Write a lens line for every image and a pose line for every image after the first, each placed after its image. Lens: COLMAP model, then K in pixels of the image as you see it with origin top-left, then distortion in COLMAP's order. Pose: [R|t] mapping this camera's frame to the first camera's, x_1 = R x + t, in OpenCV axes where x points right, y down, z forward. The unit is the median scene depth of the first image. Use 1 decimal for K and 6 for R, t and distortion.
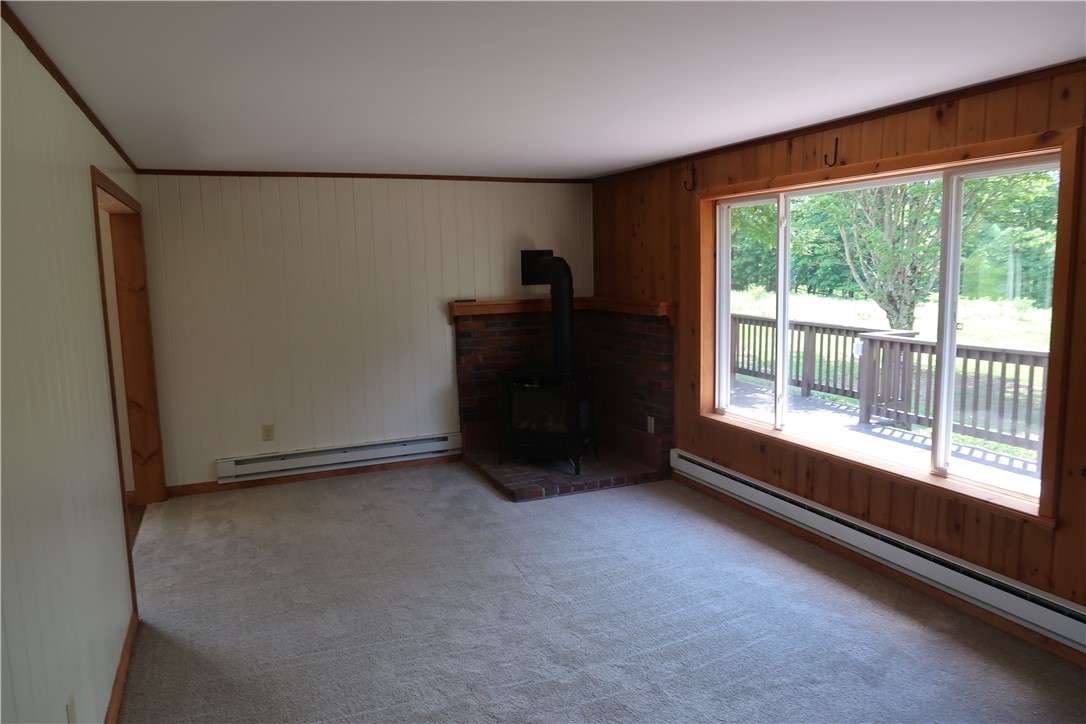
lens RADIAL K [[742.9, 0, 542.6], [0, 742.9, 362.6], [0, 0, 1]] dist [-0.030221, 0.005368]
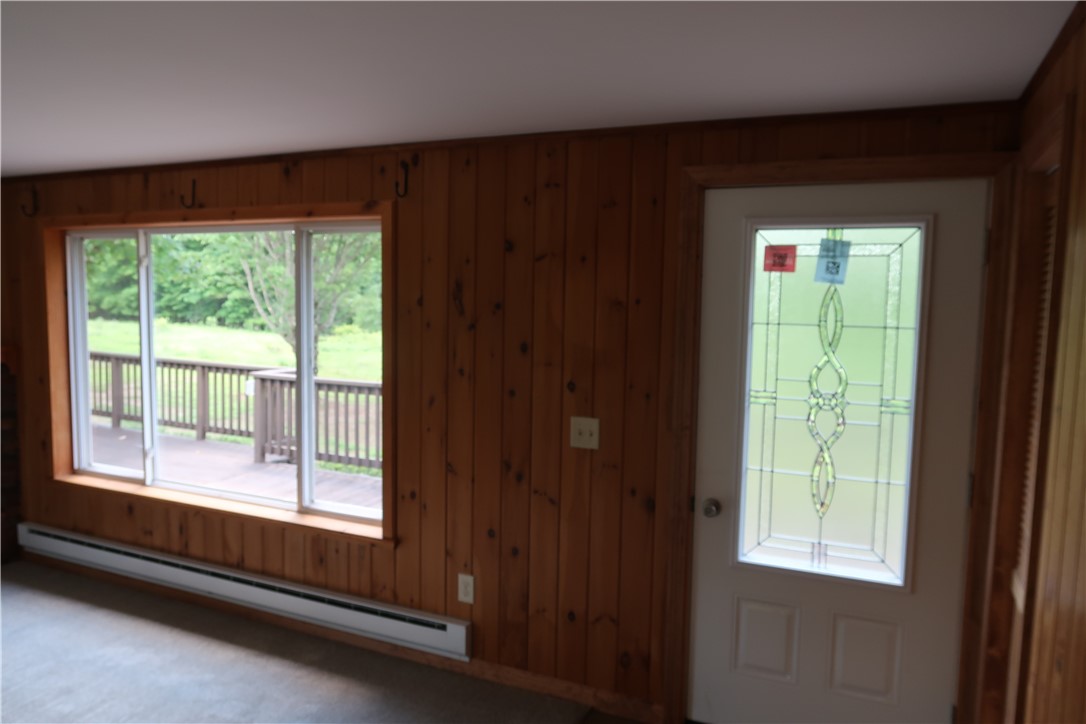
lens RADIAL K [[770.5, 0, 544.6], [0, 770.5, 357.6], [0, 0, 1]] dist [-0.023698, 0.001629]
pose [[0.738812, -0.021608, 0.673565, 0.038837], [0.055383, 0.998052, -0.028730, -0.010933], [-0.671632, 0.058530, 0.738570, -0.031045]]
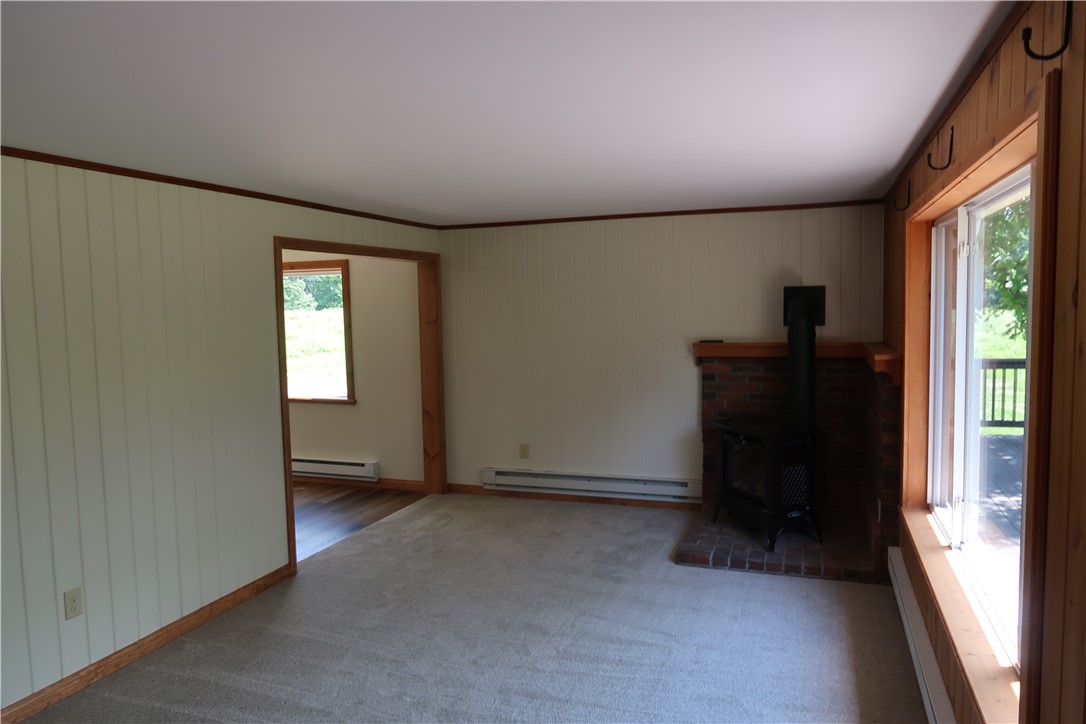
lens RADIAL K [[742.9, 0, 543.5], [0, 742.9, 362.7], [0, 0, 1]] dist [-0.030221, 0.005368]
pose [[0.727351, 0.060252, -0.683615, 0.421272], [-0.084410, 0.996429, -0.001987, -0.040280], [0.681054, 0.059149, 0.729840, 0.192755]]
